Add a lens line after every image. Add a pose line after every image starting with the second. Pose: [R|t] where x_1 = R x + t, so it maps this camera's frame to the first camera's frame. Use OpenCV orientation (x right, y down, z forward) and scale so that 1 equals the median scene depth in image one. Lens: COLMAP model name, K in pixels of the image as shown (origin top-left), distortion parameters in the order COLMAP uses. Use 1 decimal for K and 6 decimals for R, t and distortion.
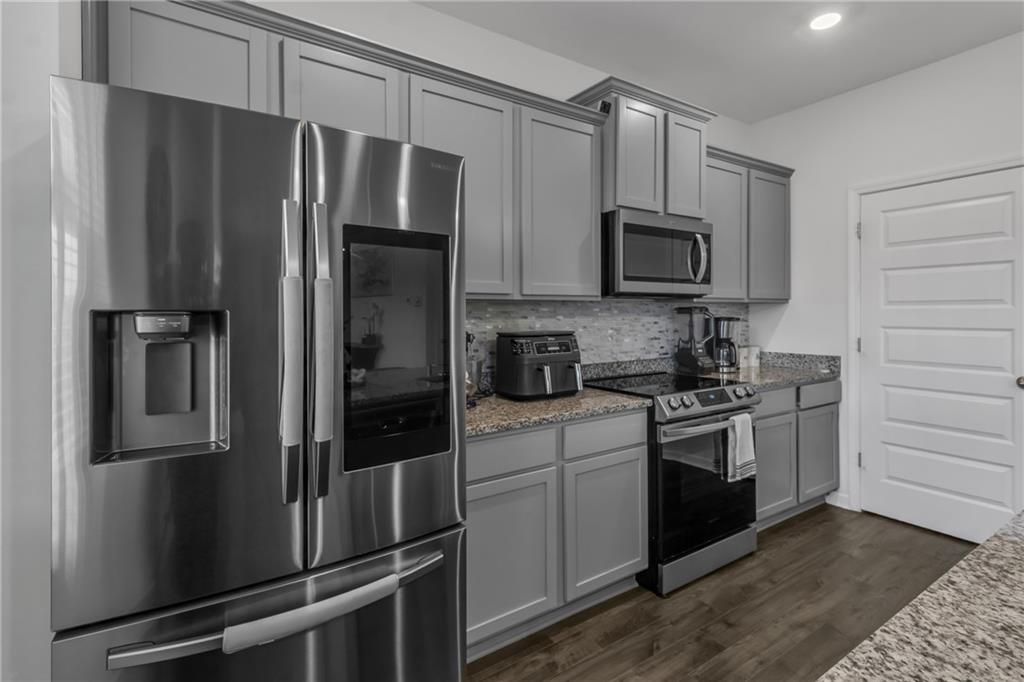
lens RADIAL K [[484.8, 0, 511.5], [0, 484.8, 311.9], [0, 0, 1]] dist [-0.000294, 0.000271]
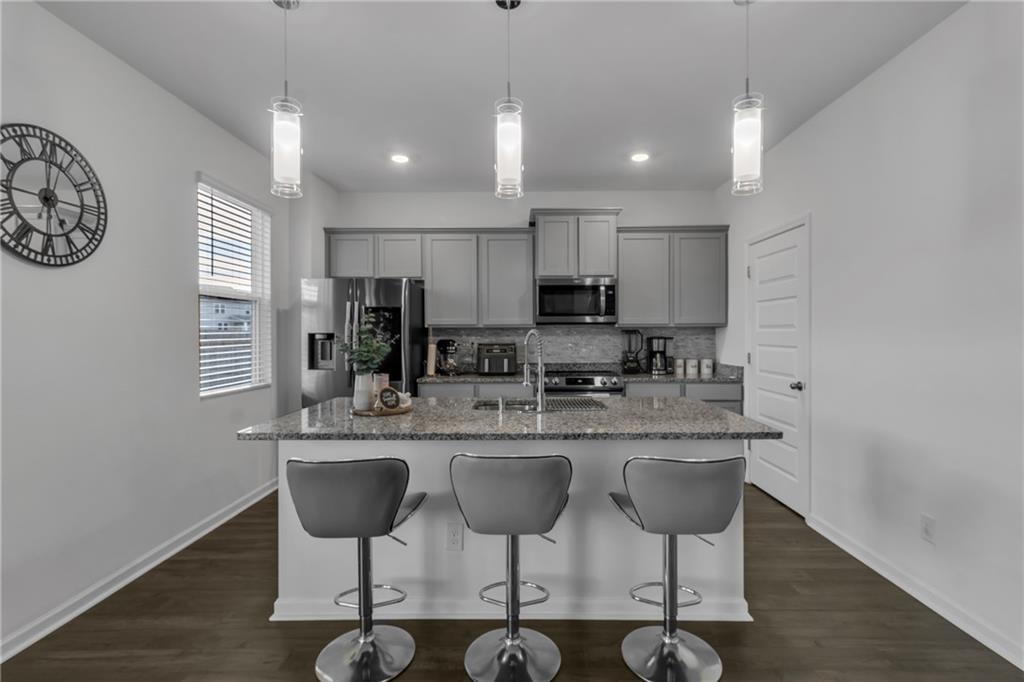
lens RADIAL K [[496.1, 0, 519.0], [0, 496.1, 331.4], [0, 0, 1]] dist [0.000588, 0.000557]
pose [[0.827230, 0.000868, -0.561862, 1.050954], [-0.000353, 0.999999, 0.001024, -0.007206], [0.561863, -0.000649, 0.827230, -0.529773]]
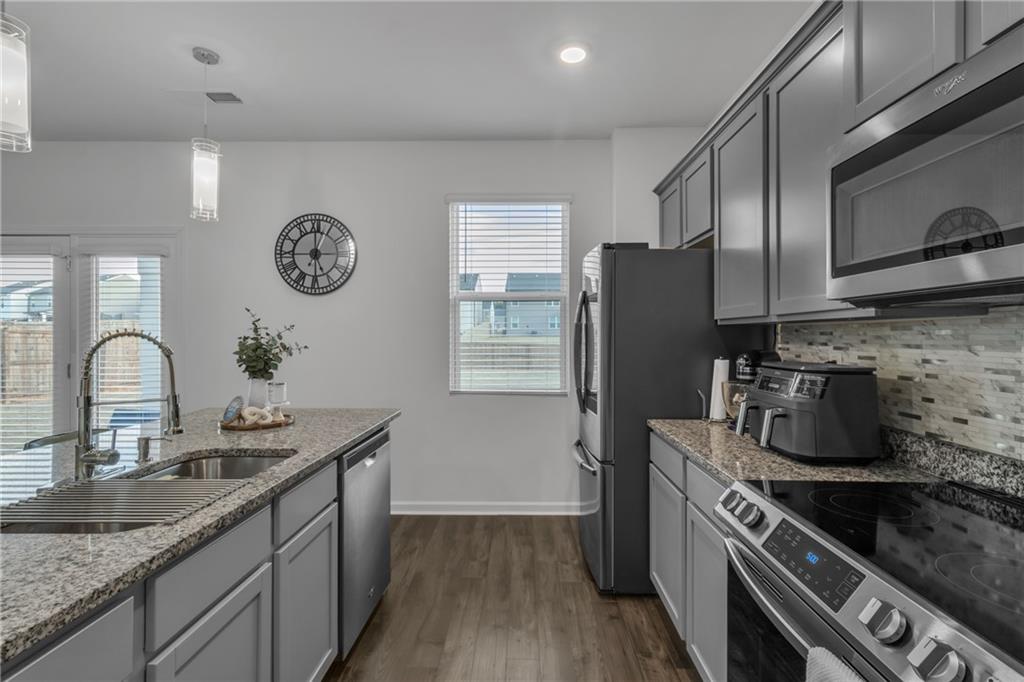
lens RADIAL K [[496.1, 0, 519.0], [0, 496.1, 331.4], [0, 0, 1]] dist [0.000588, 0.000557]
pose [[-0.563924, -0.005125, -0.825811, 0.768585], [0.001046, 0.999976, -0.006920, -0.002833], [0.825826, -0.004766, -0.563905, 0.902128]]
